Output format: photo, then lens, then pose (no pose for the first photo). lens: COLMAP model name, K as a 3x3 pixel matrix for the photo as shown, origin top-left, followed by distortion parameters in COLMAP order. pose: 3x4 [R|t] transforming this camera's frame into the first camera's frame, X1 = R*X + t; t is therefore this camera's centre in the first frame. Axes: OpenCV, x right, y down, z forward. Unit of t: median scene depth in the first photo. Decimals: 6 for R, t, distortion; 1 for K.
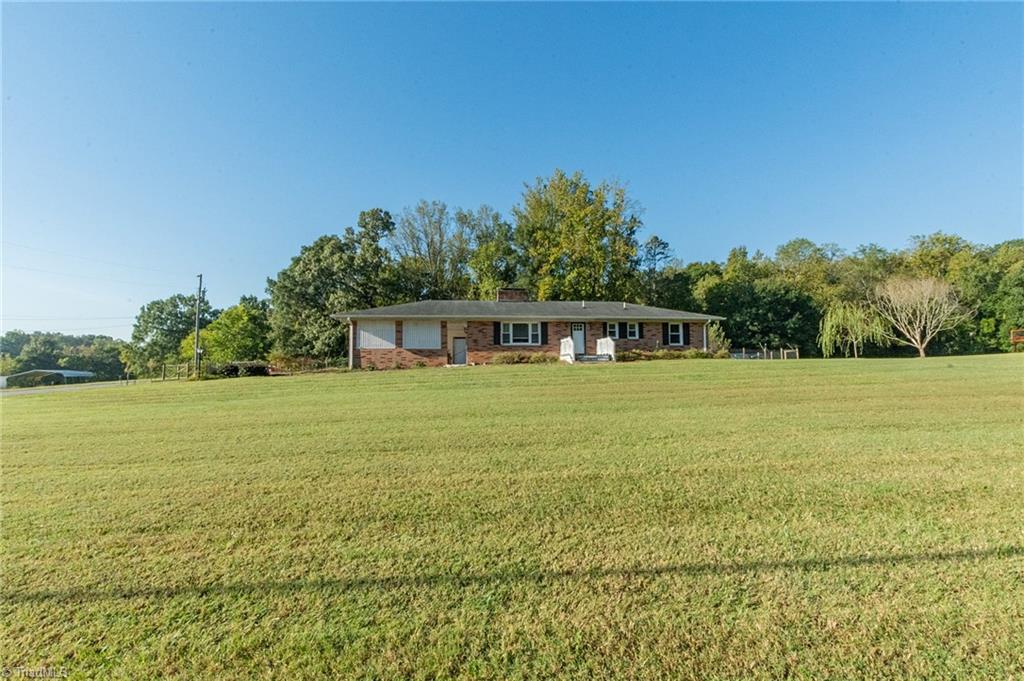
lens RADIAL K [[465.6, 0, 513.6], [0, 465.6, 331.8], [0, 0, 1]] dist [-0.000033, -0.000282]
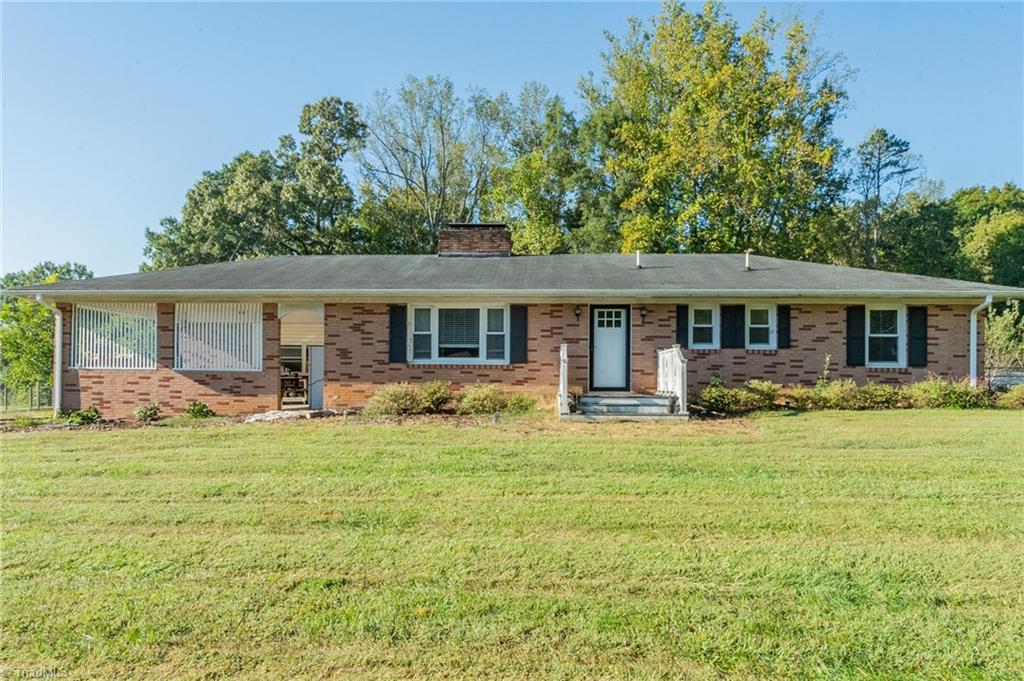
lens RADIAL K [[754.5, 0, 512.2], [0, 754.5, 357.9], [0, 0, 1]] dist [0.006617, 0.001840]
pose [[0.985107, 0.008688, -0.171726, 0.162216], [-0.000693, 0.998915, 0.046561, -0.006006], [0.171944, -0.045748, 0.984044, 0.368863]]
